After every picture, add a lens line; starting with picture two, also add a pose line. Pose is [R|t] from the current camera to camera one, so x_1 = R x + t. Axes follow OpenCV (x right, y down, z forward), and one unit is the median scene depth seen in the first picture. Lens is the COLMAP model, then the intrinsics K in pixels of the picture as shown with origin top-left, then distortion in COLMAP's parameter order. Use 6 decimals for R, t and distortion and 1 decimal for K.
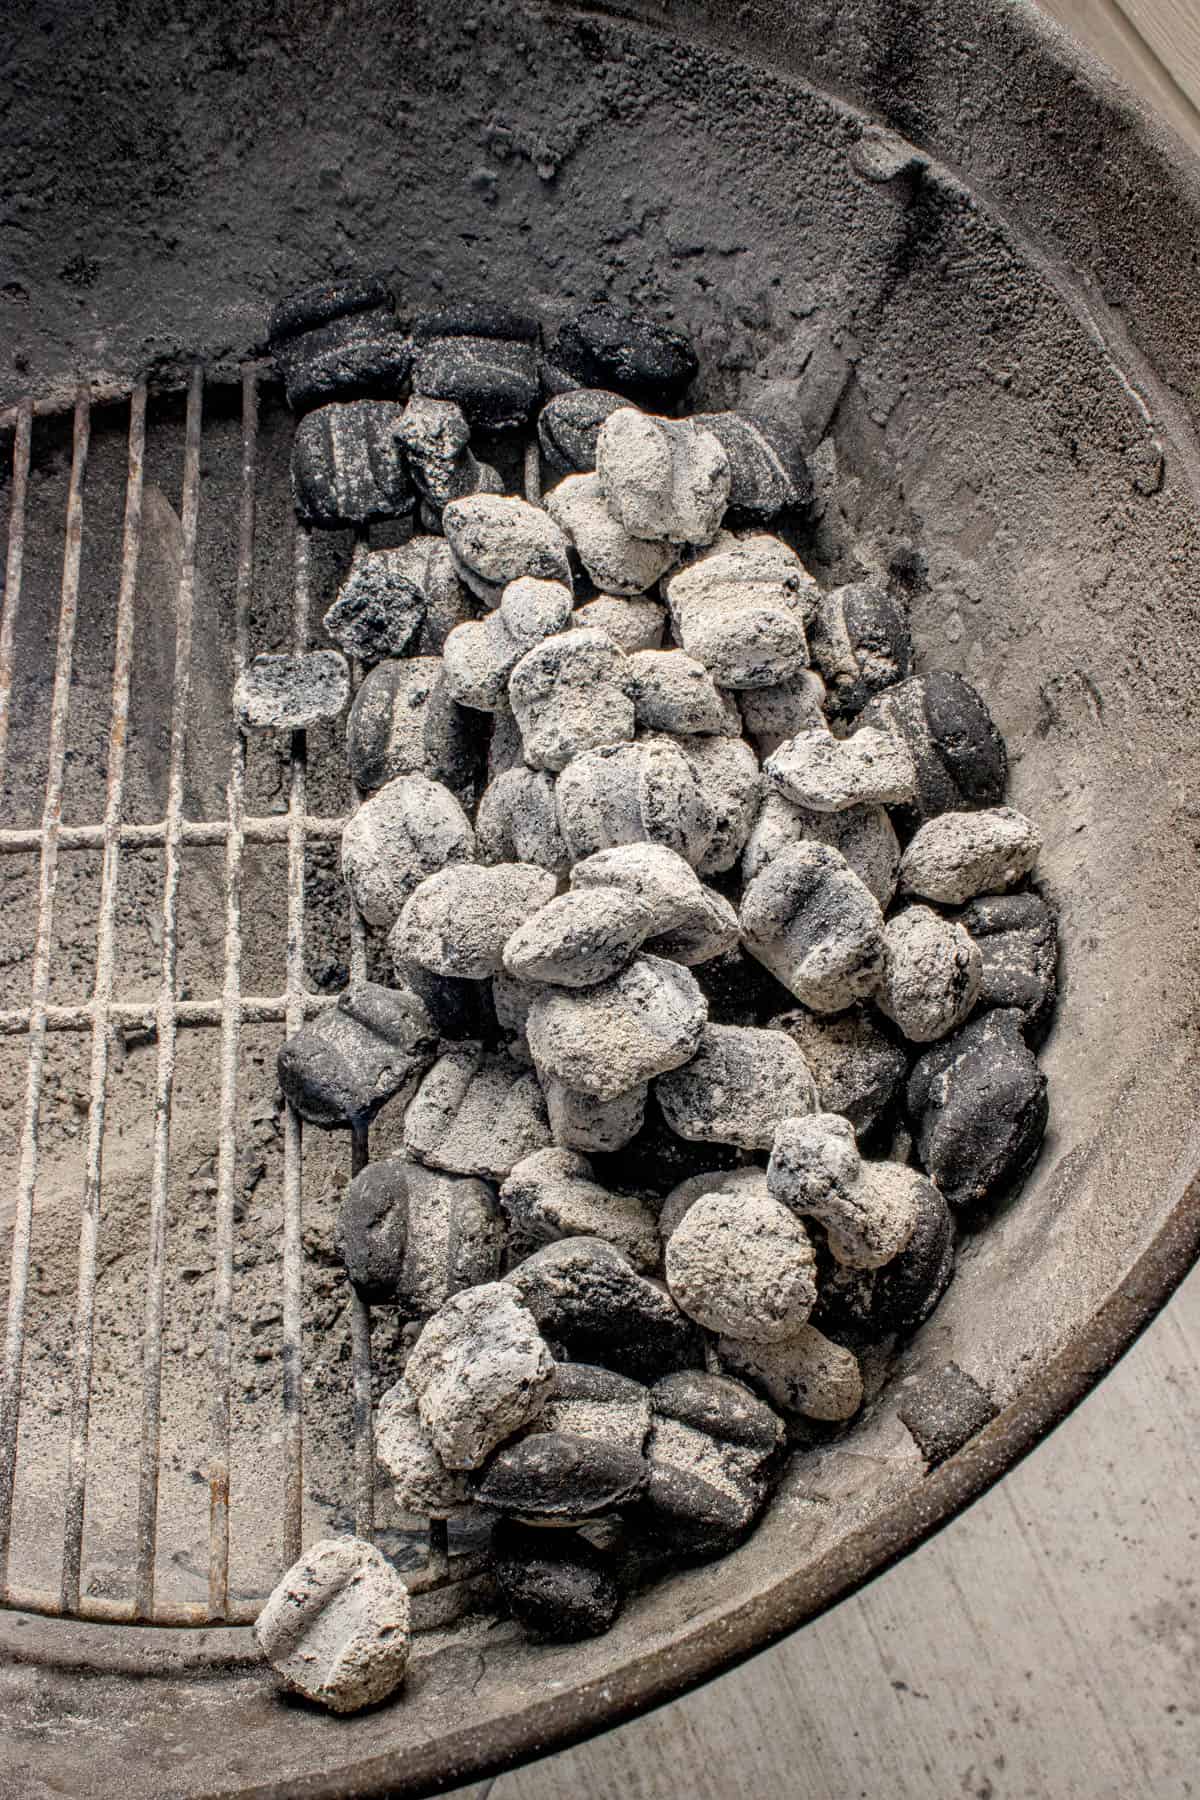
lens RADIAL K [[2422.3, 0, 638.5], [0, 2422.3, 899.3], [0, 0, 1]] dist [-0.105978, 0.059670]
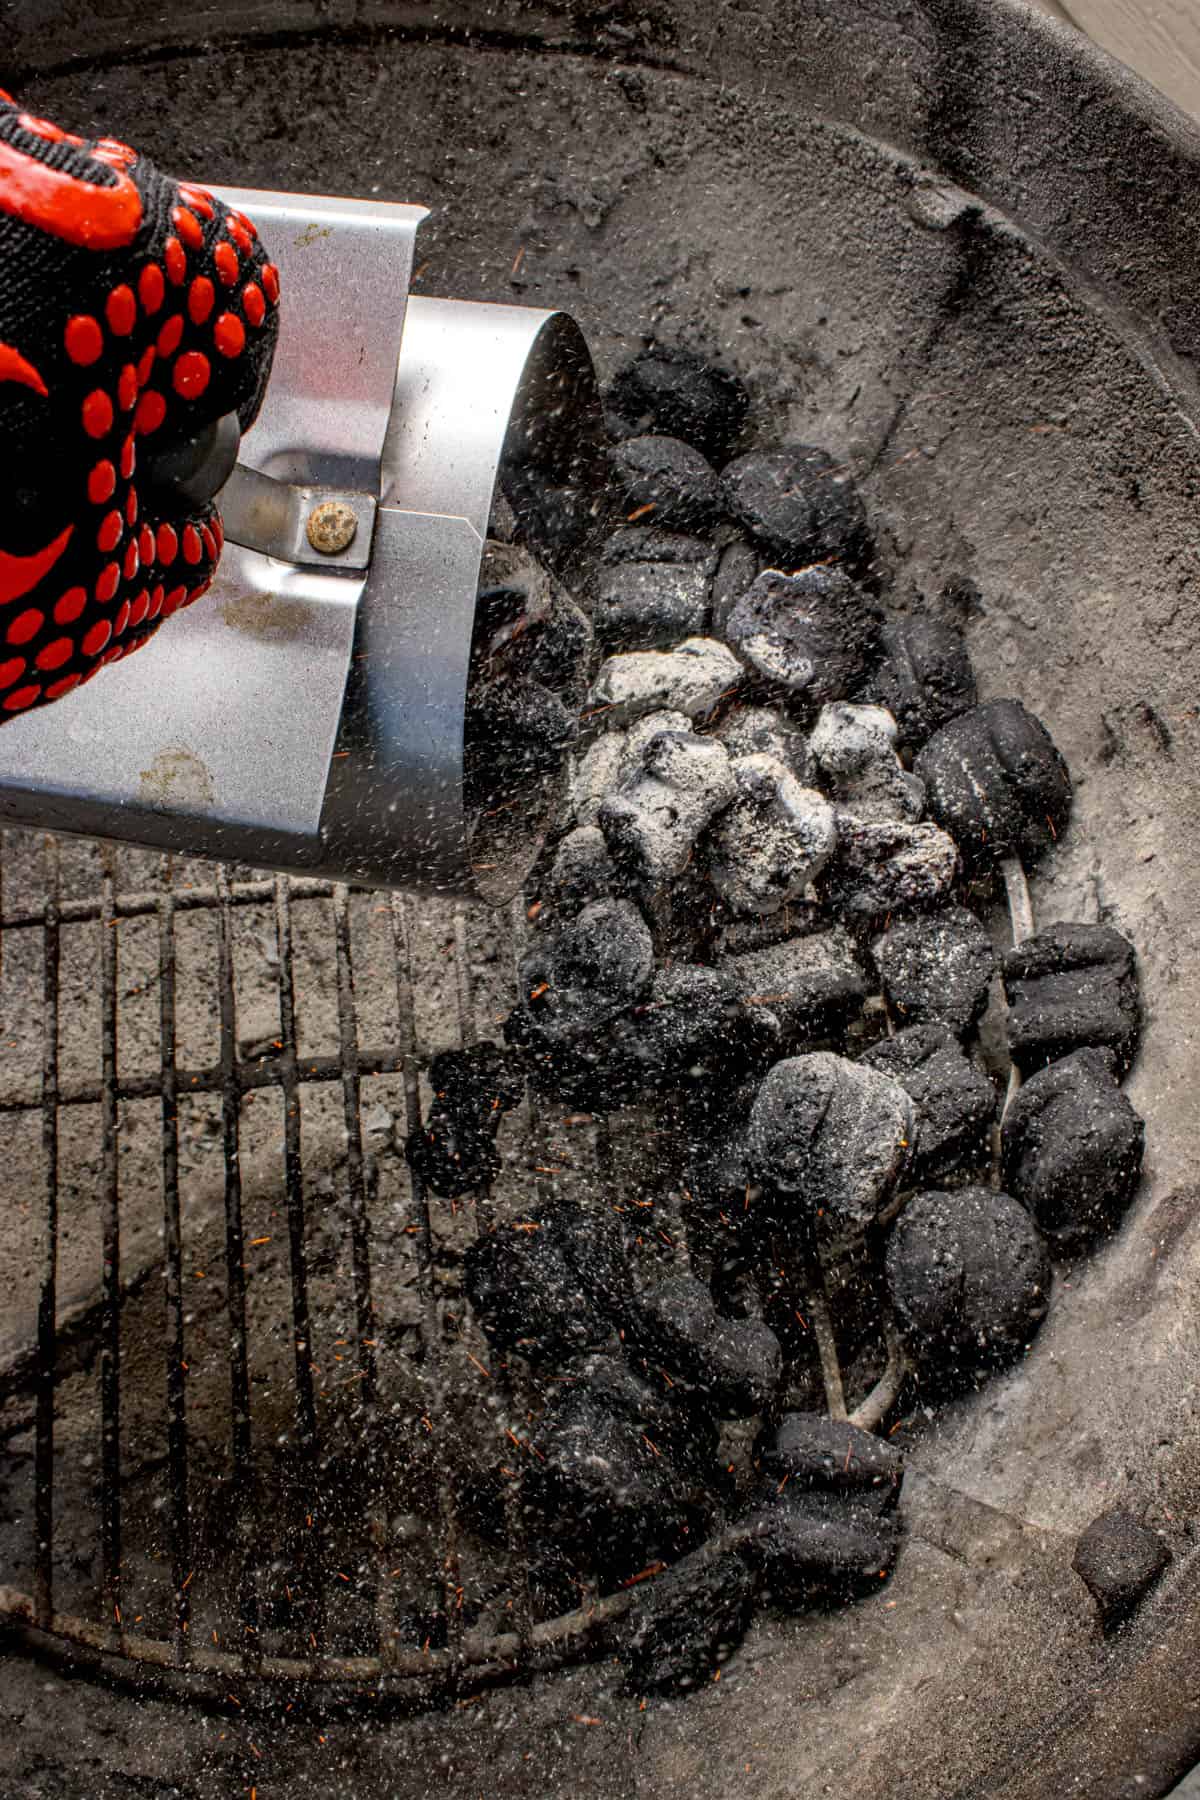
lens RADIAL K [[1888.1, 0, 600.0], [0, 1888.1, 900.0], [0, 0, 1]] dist [-0.131081, 0.133367]
pose [[0.998475, -0.054264, -0.010155, -0.046515], [0.055071, 0.991880, 0.114632, -0.112792], [0.003852, -0.115016, 0.993356, 0.184062]]
